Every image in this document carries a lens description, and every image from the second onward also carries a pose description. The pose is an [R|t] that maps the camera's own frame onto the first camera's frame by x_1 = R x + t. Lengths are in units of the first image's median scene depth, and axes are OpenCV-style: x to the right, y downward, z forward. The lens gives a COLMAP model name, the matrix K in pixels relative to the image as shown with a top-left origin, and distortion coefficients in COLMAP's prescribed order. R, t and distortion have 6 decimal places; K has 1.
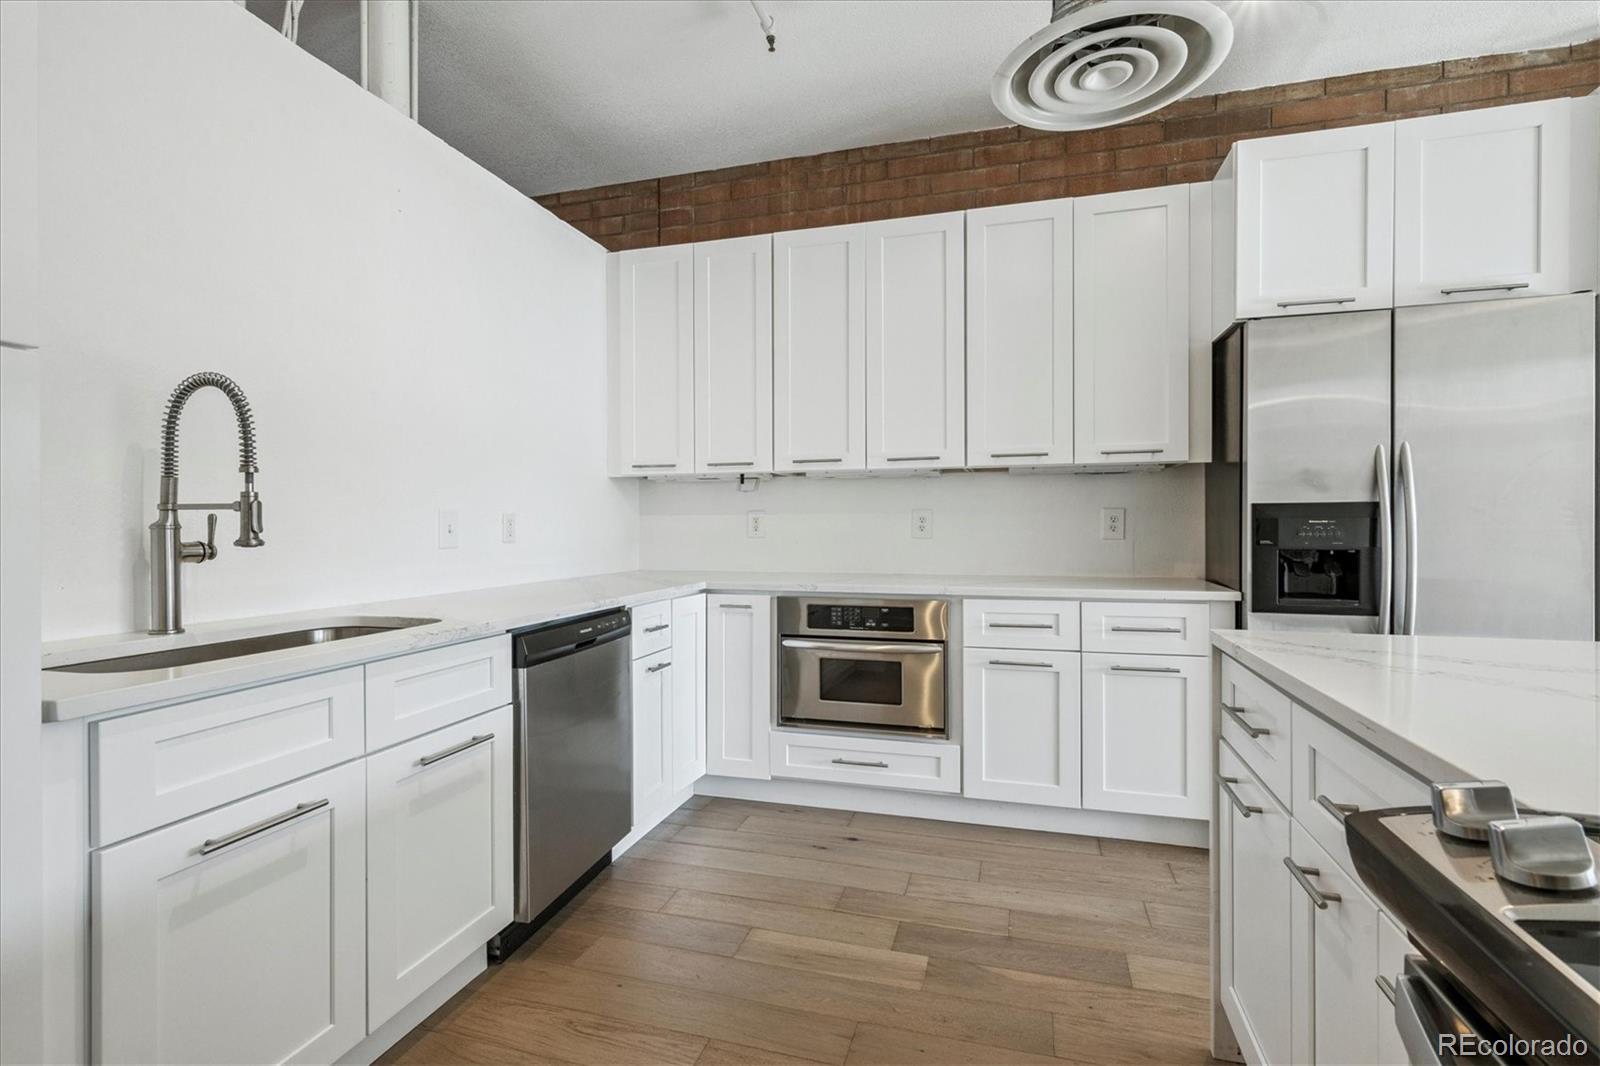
lens RADIAL K [[741.1, 0, 803.8], [0, 741.1, 531.2], [0, 0, 1]] dist [0.002416, -0.000862]
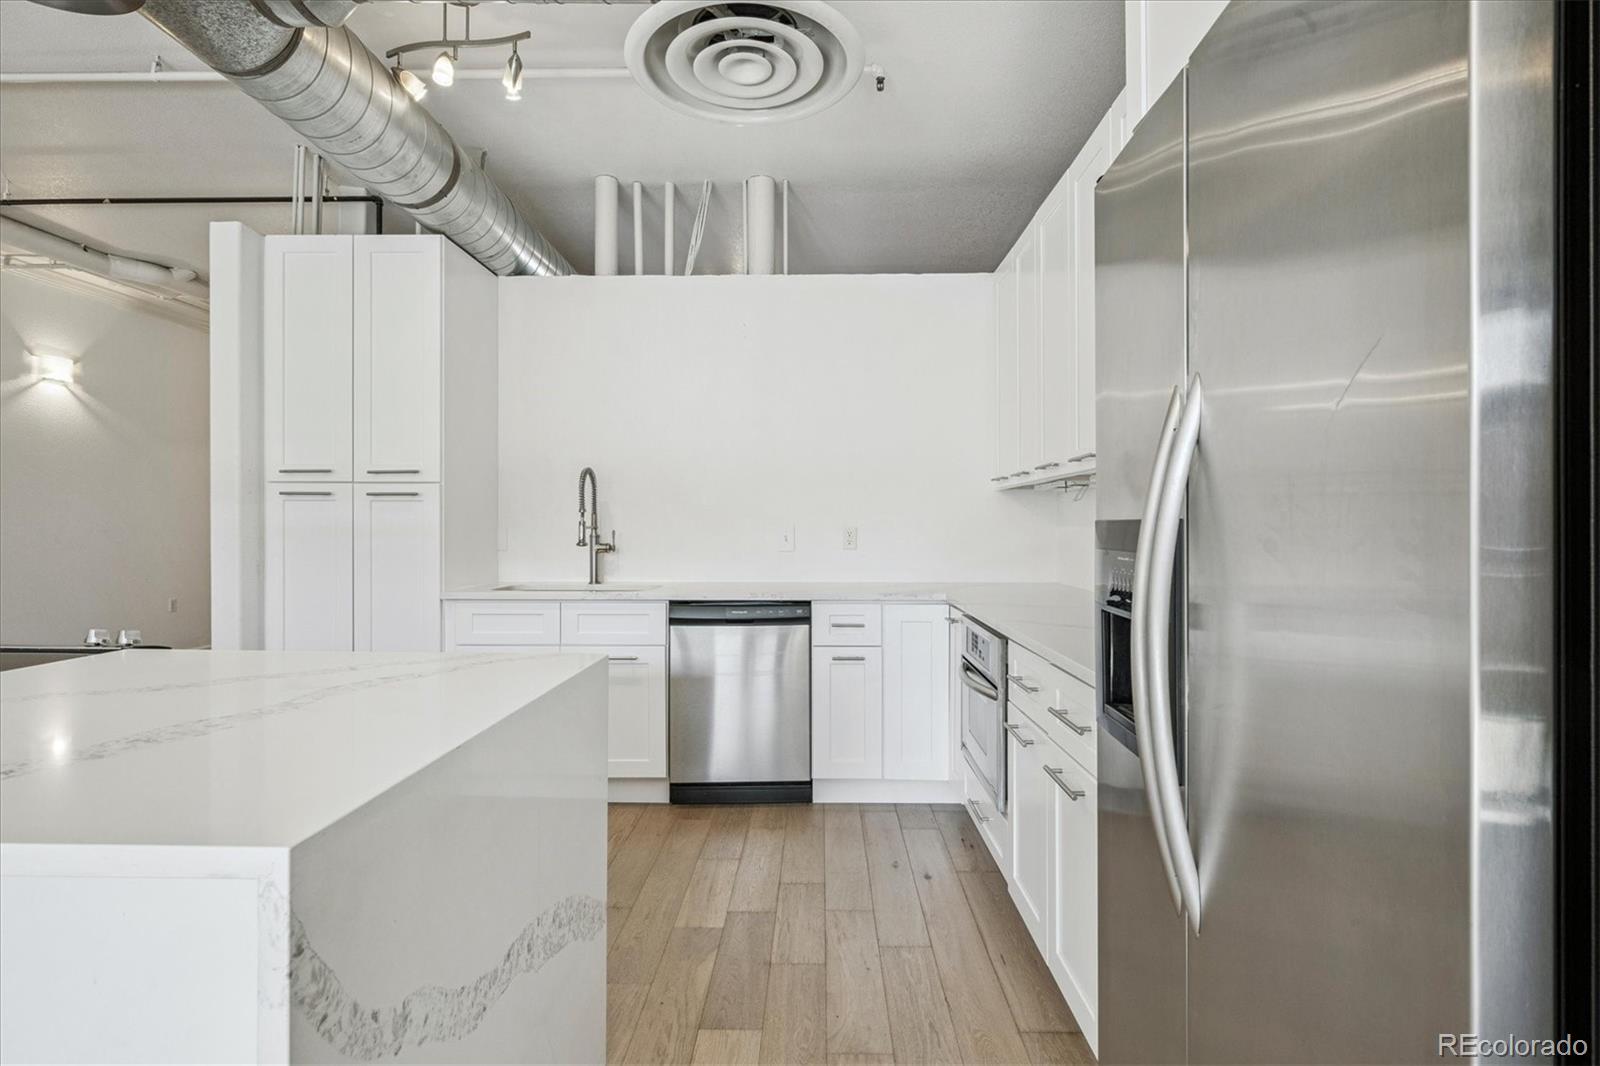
lens RADIAL K [[807.7, 0, 800.3], [0, 807.7, 525.0], [0, 0, 1]] dist [-0.003617, 0.000446]
pose [[0.269594, 0.003161, -0.962969, 1.239910], [-0.007573, 0.999971, 0.001163, -0.035794], [0.962944, 0.006979, 0.269610, 0.700984]]
